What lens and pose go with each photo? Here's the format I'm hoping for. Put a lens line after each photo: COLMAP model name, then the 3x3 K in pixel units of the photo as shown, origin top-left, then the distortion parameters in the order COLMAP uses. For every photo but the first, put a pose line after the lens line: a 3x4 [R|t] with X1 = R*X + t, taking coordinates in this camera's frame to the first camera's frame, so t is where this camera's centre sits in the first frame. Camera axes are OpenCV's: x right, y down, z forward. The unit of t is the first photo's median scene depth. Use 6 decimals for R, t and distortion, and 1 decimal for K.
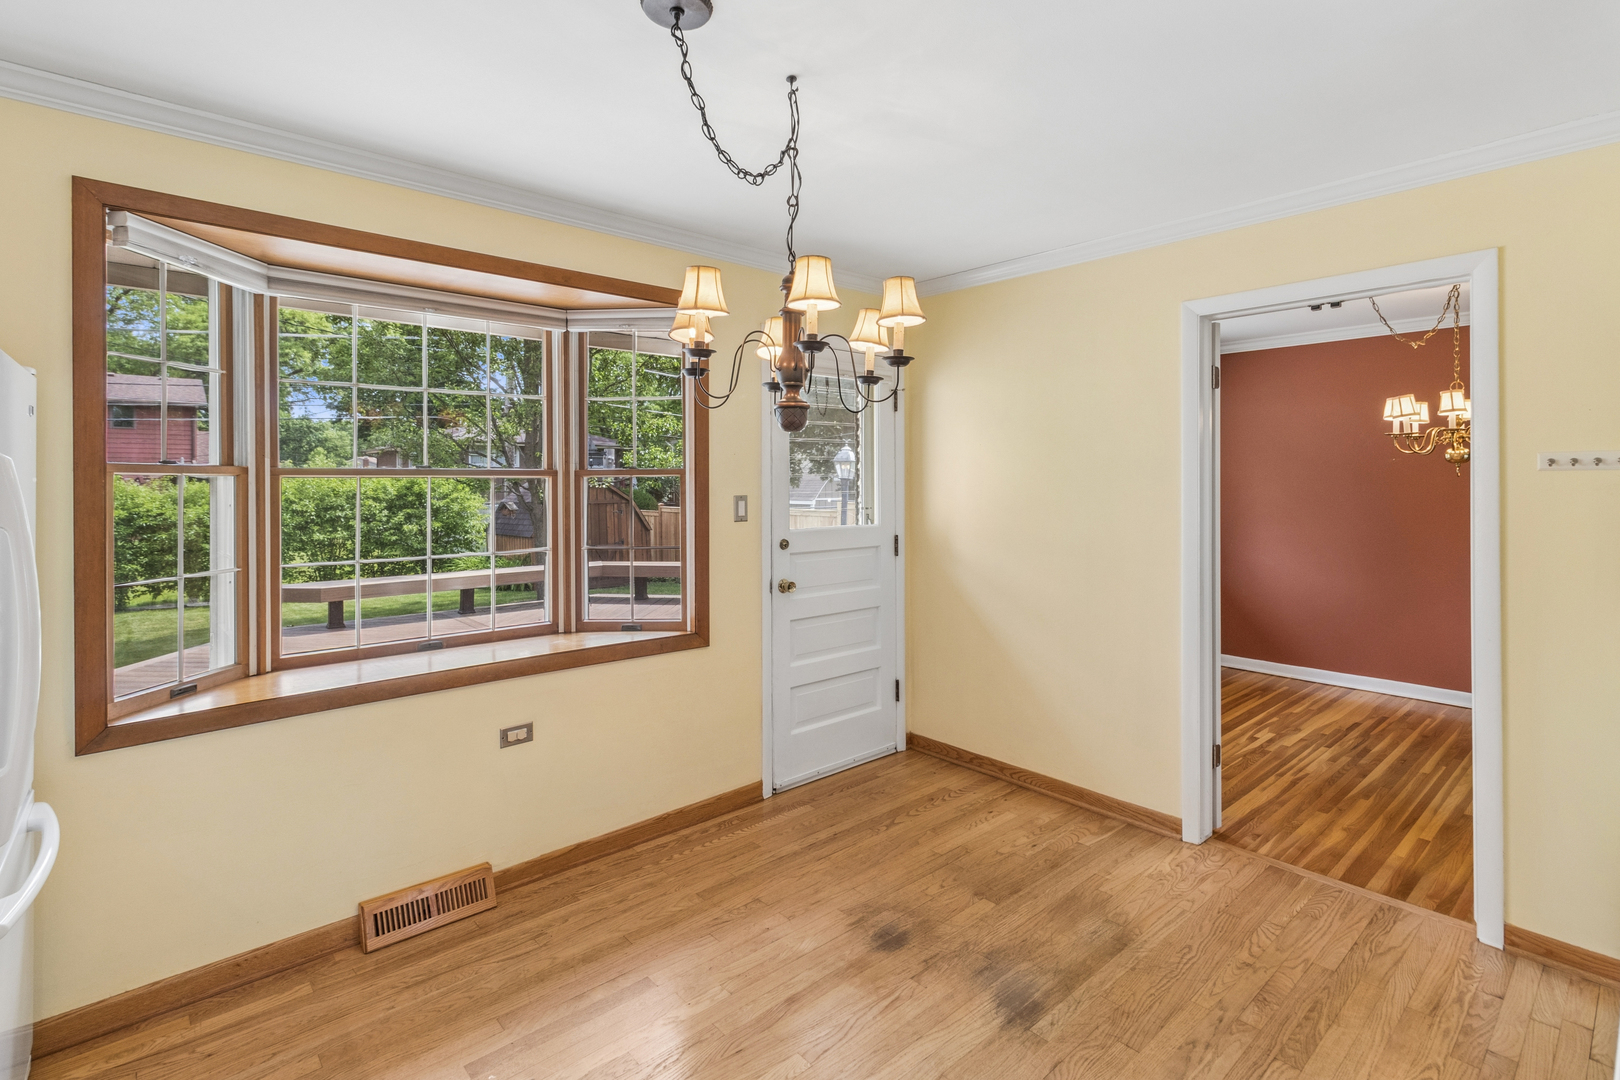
lens RADIAL K [[768.5, 0, 849.6], [0, 768.5, 477.6], [0, 0, 1]] dist [0.009293, 0.000619]
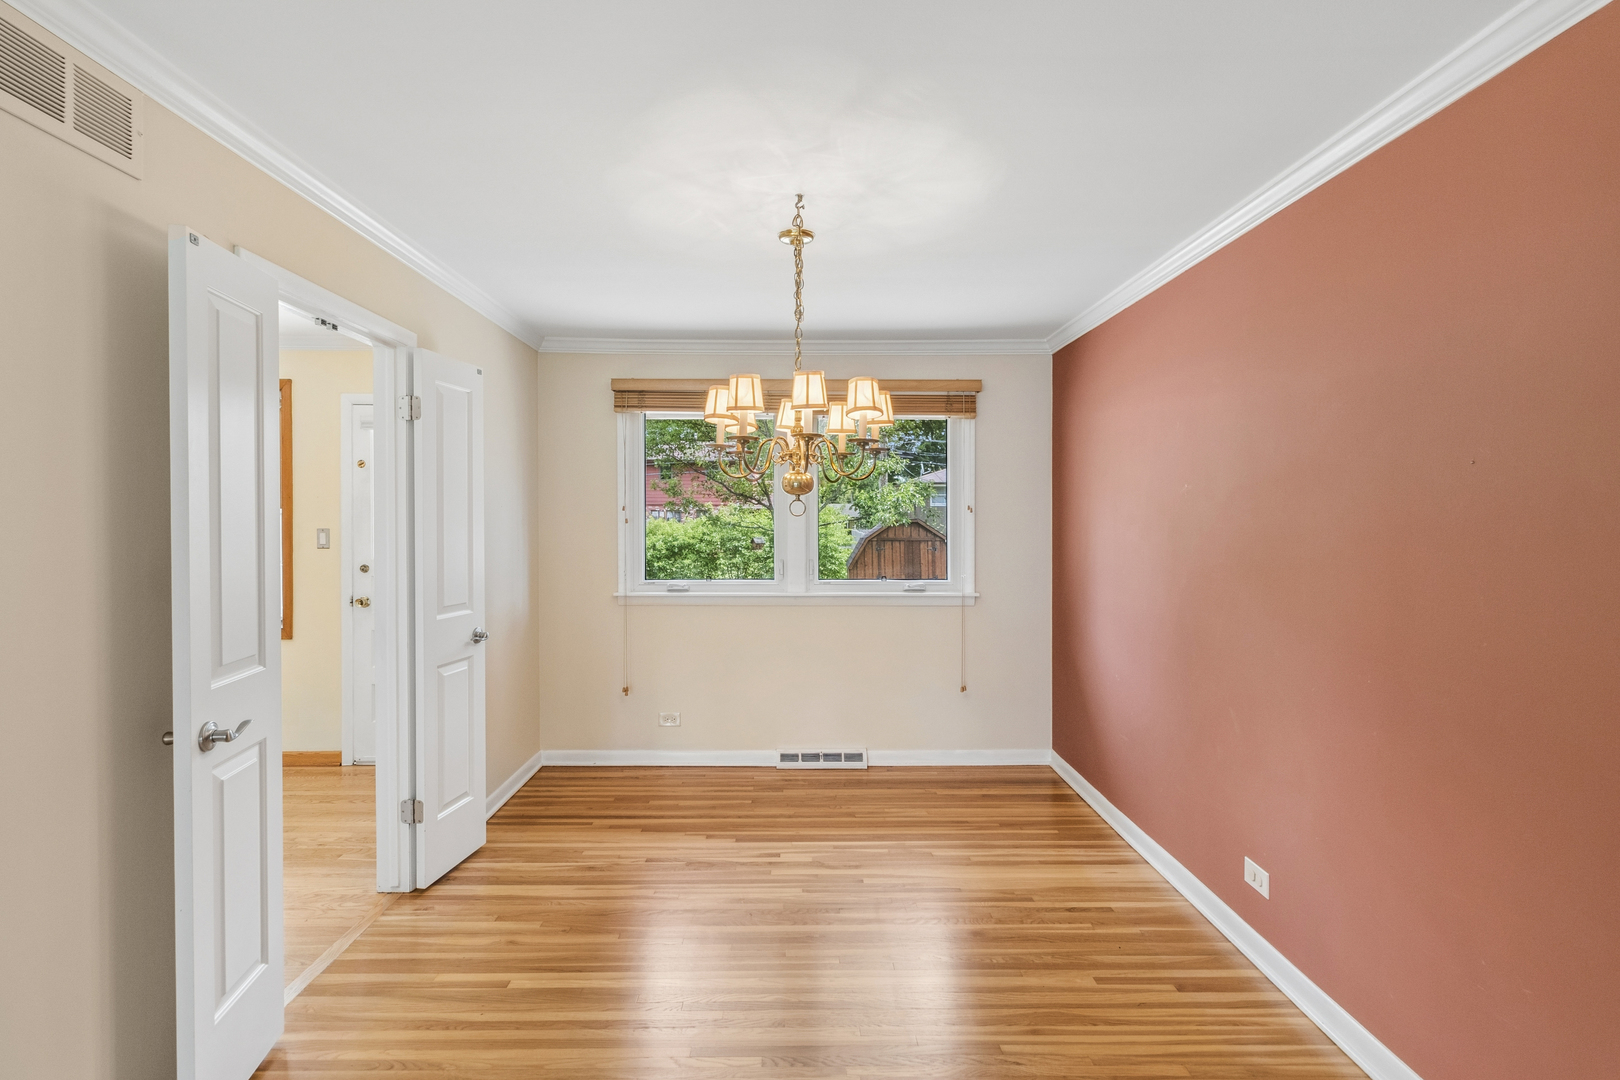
lens RADIAL K [[768.5, 0, 804.9], [0, 768.5, 533.4], [0, 0, 1]] dist [0.009293, 0.000619]
pose [[0.741950, 0.012243, -0.670343, 1.334054], [0.003214, 0.999757, 0.021816, 0.005807], [0.670447, -0.018341, 0.741730, 0.579874]]
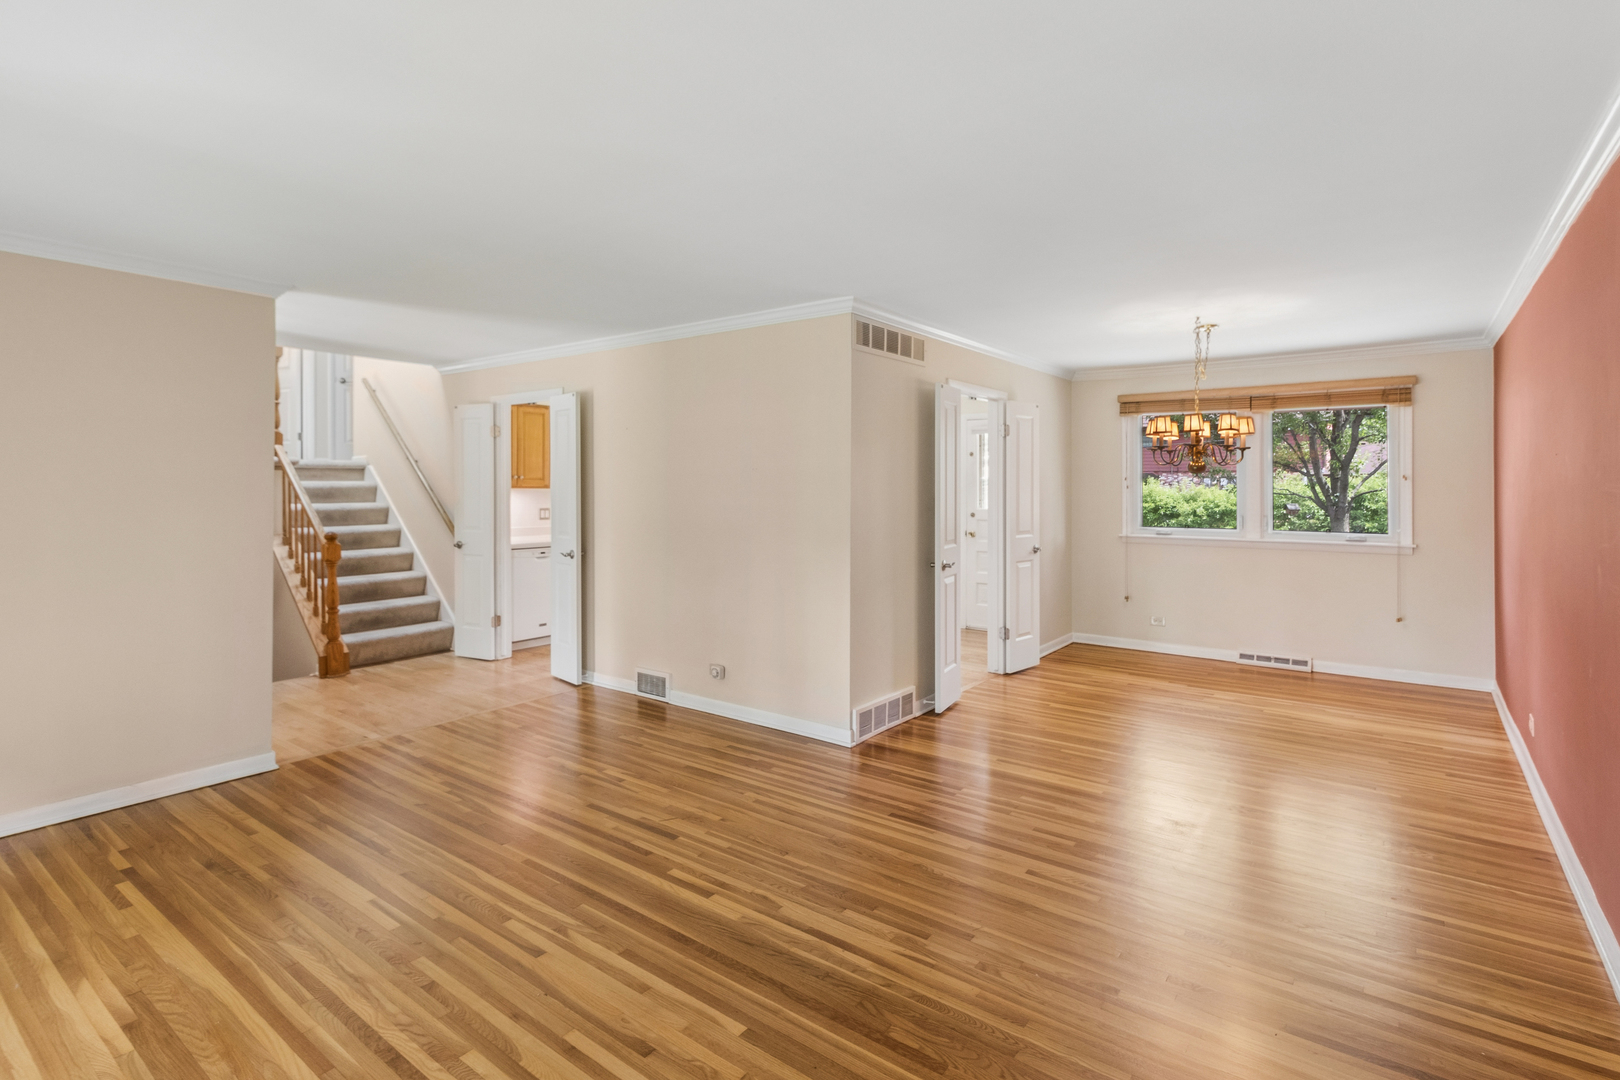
lens RADIAL K [[768.5, 0, 846.9], [0, 768.5, 485.2], [0, 0, 1]] dist [0.009293, 0.000619]
pose [[0.195165, -0.002359, -0.980768, 2.022840], [0.005864, 0.999982, -0.001238, 0.004919], [0.980753, -0.005509, 0.195175, 0.253513]]
